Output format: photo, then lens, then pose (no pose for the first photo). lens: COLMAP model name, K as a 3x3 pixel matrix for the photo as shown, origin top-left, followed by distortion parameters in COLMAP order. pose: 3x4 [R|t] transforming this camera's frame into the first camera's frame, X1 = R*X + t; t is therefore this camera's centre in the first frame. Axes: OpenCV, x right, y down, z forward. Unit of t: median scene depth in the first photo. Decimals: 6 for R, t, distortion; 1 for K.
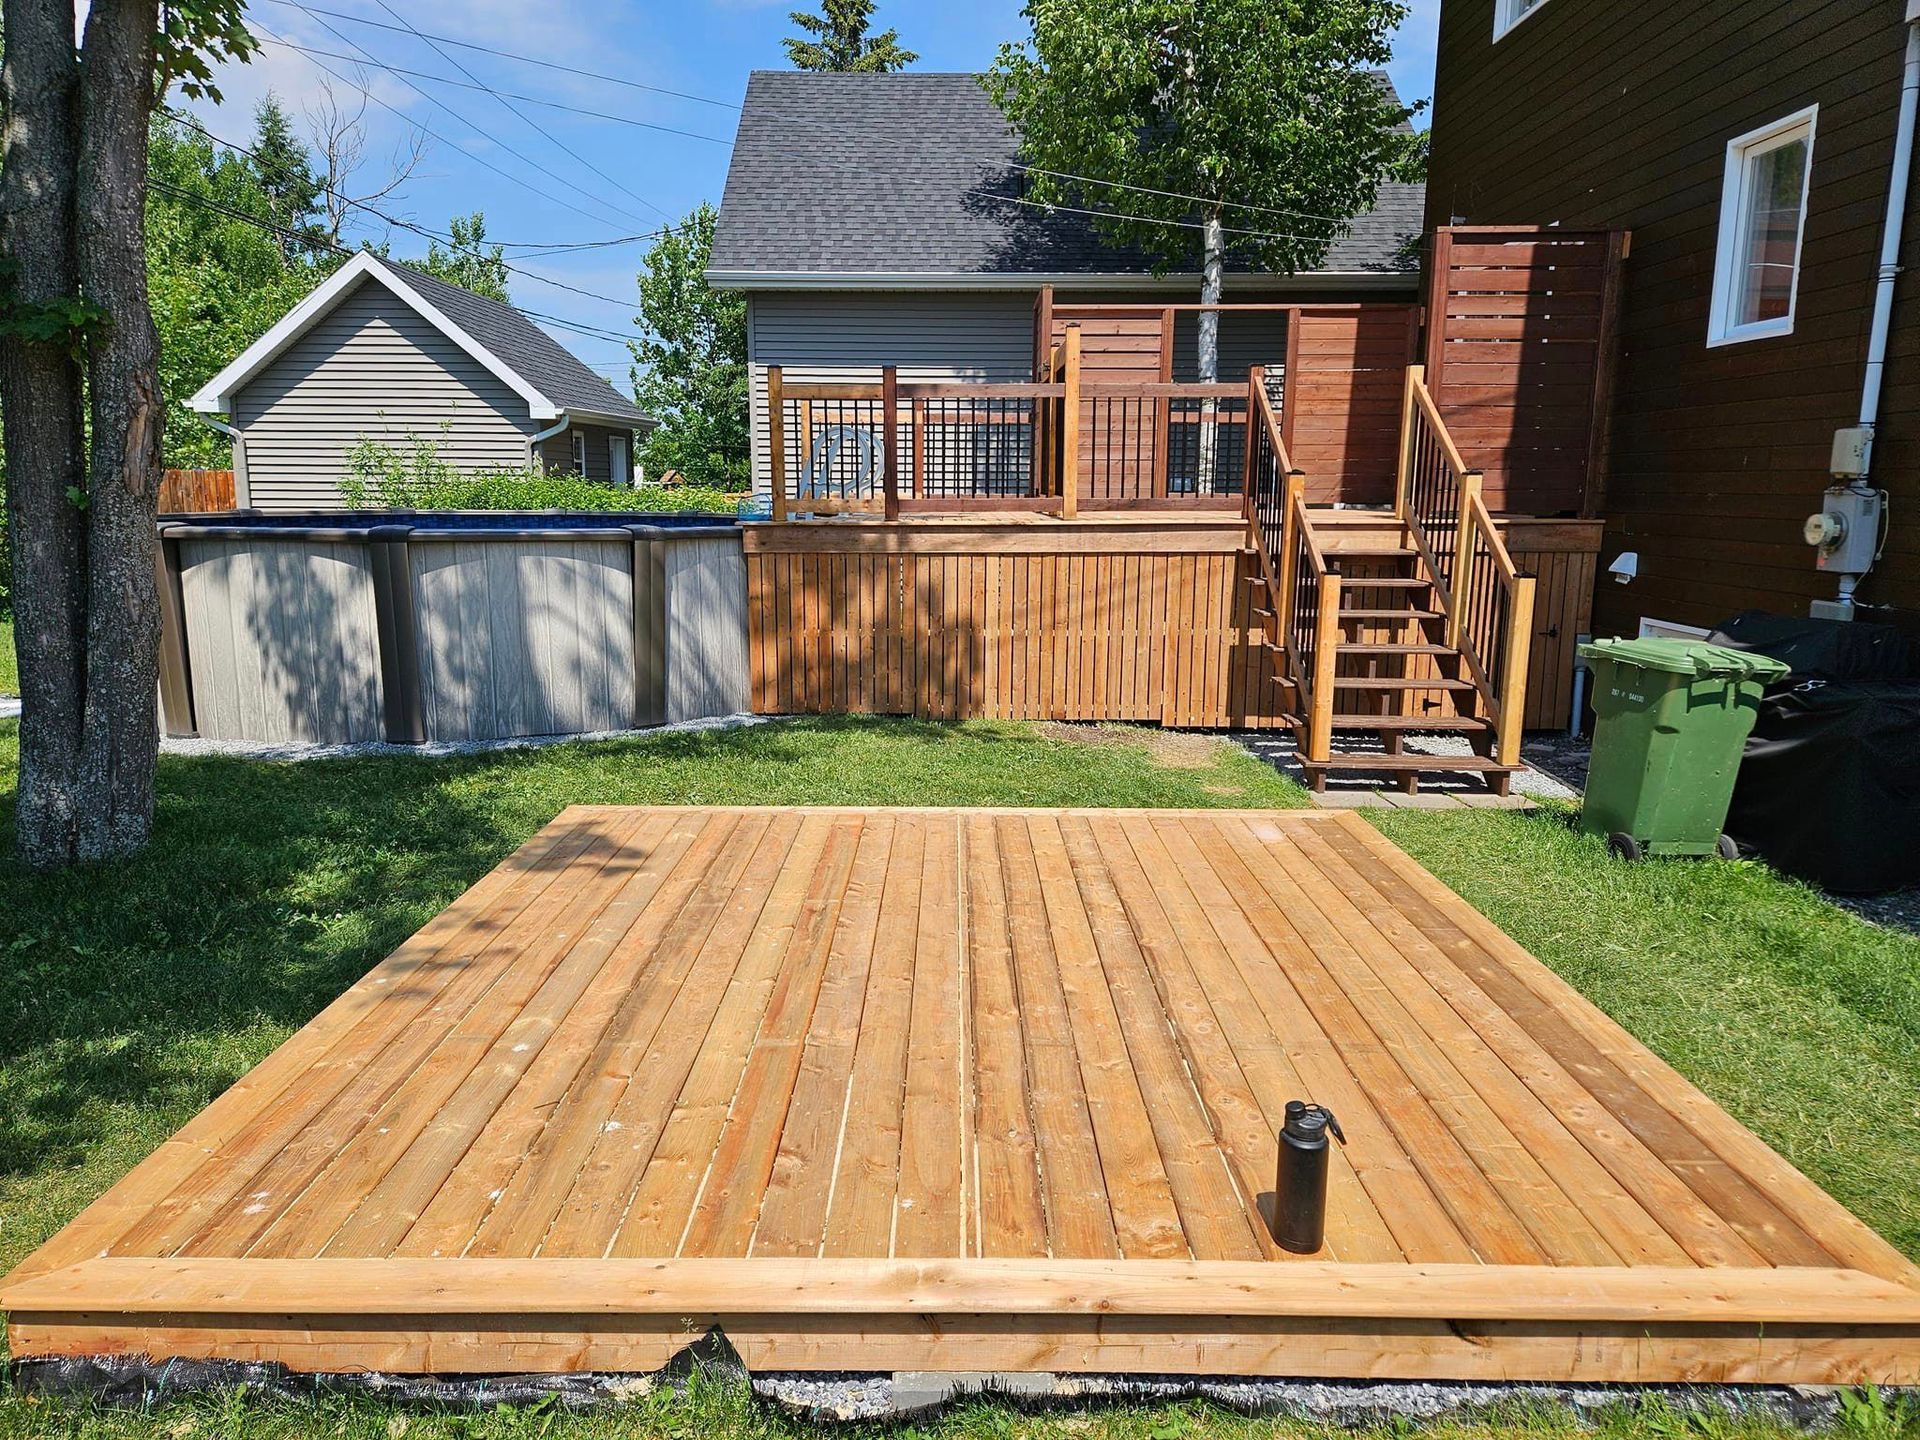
lens RADIAL K [[1281.3, 0, 952.3], [0, 1281.3, 729.2], [0, 0, 1]] dist [0.092589, -0.074279]
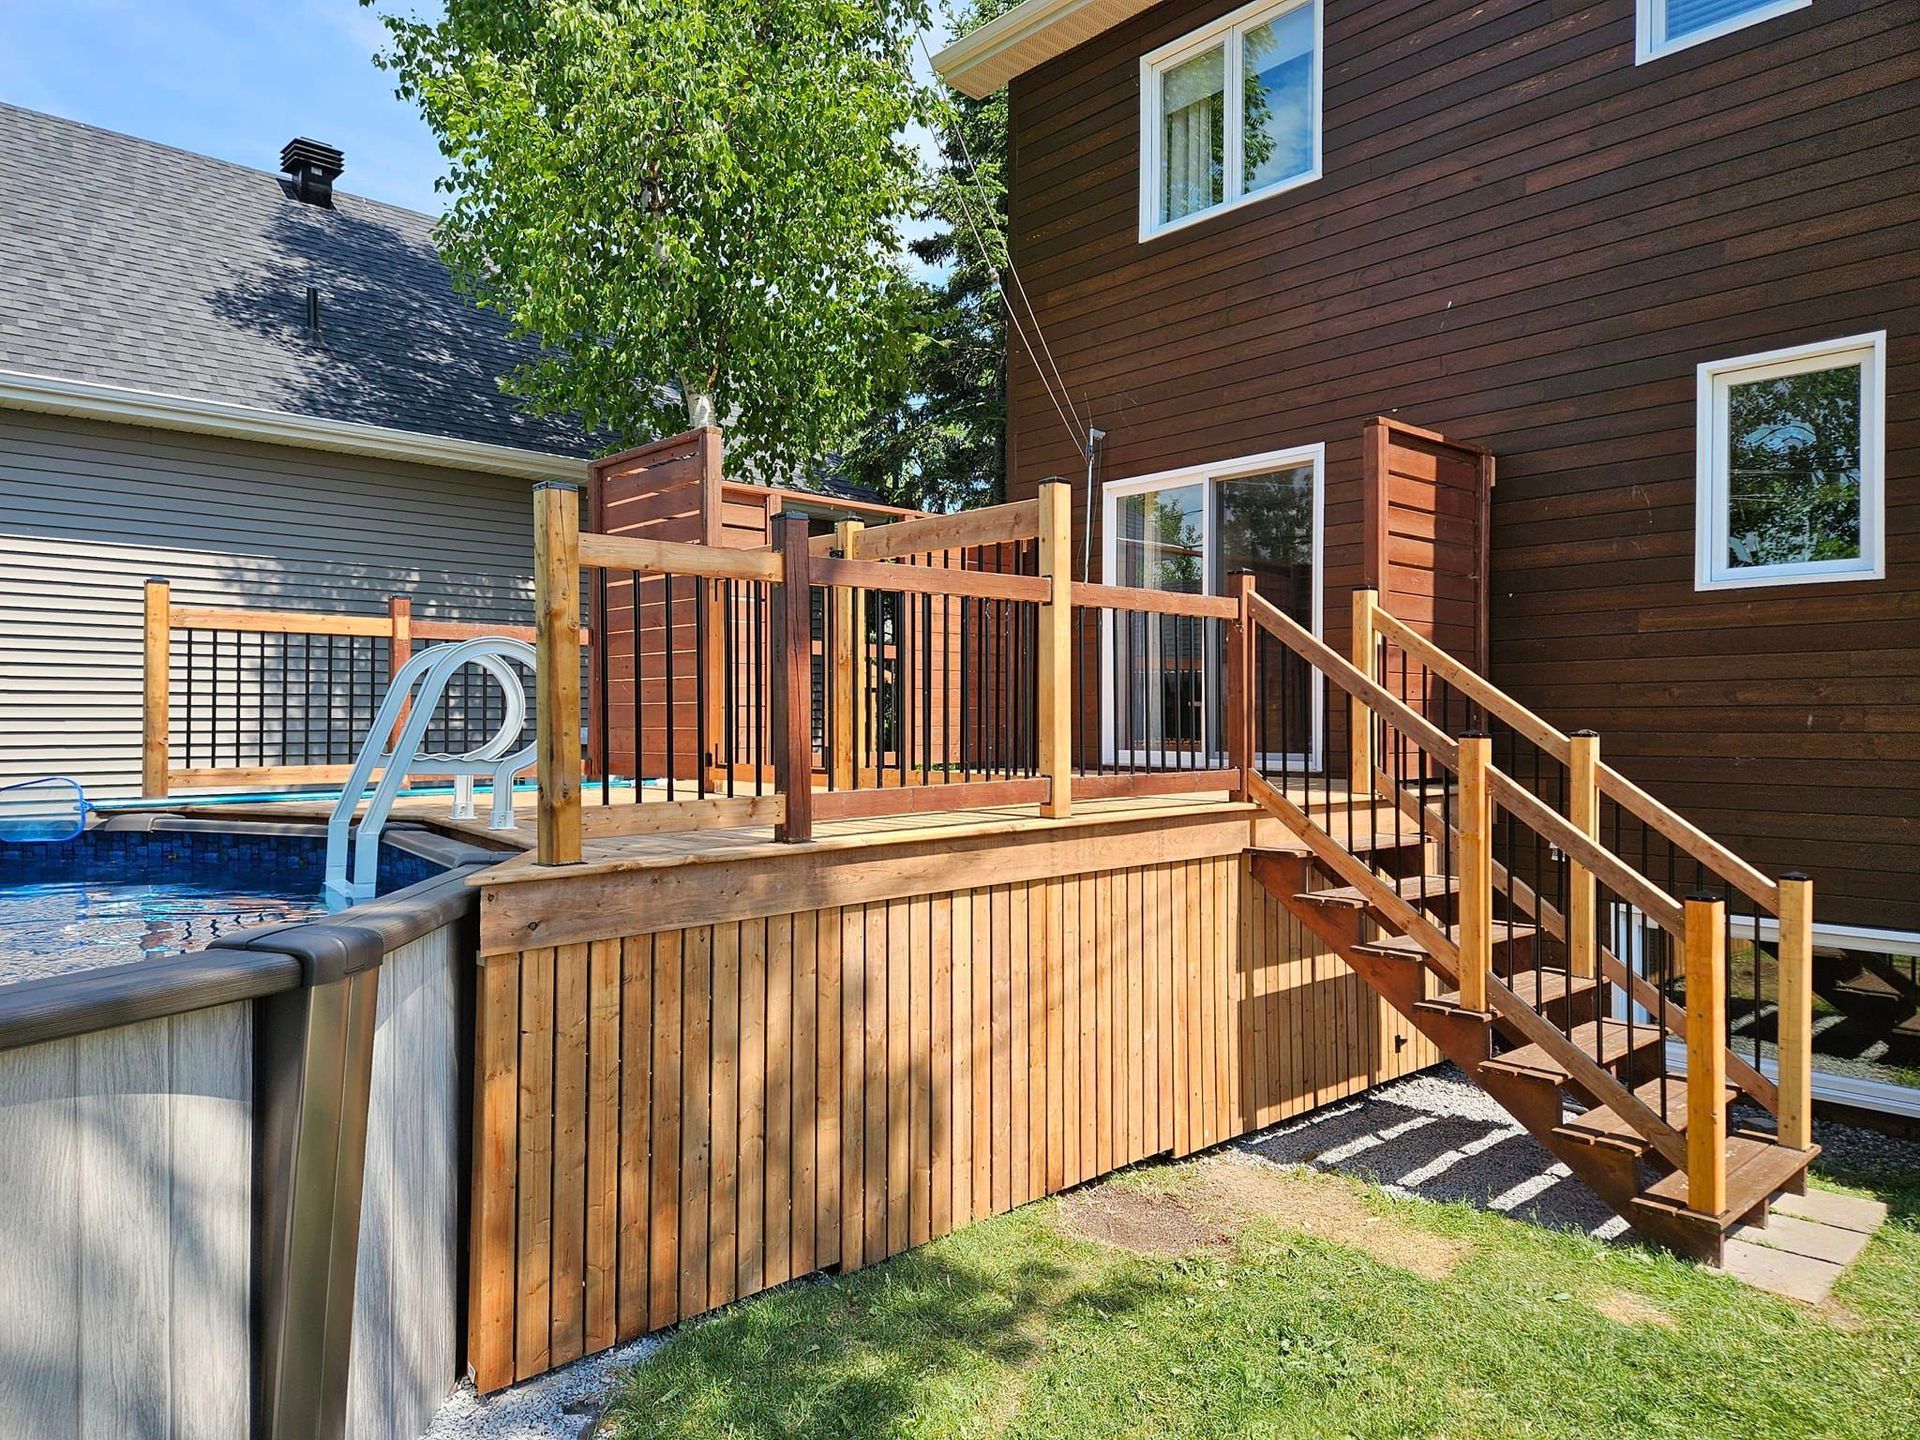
lens RADIAL K [[1281.3, 0, 952.3], [0, 1281.3, 729.2], [0, 0, 1]] dist [0.092589, -0.074279]
pose [[0.736573, -0.011238, 0.676265, -0.313766], [0.131783, 0.983084, -0.127198, -0.135348], [-0.663395, 0.182811, 0.725594, 0.621117]]
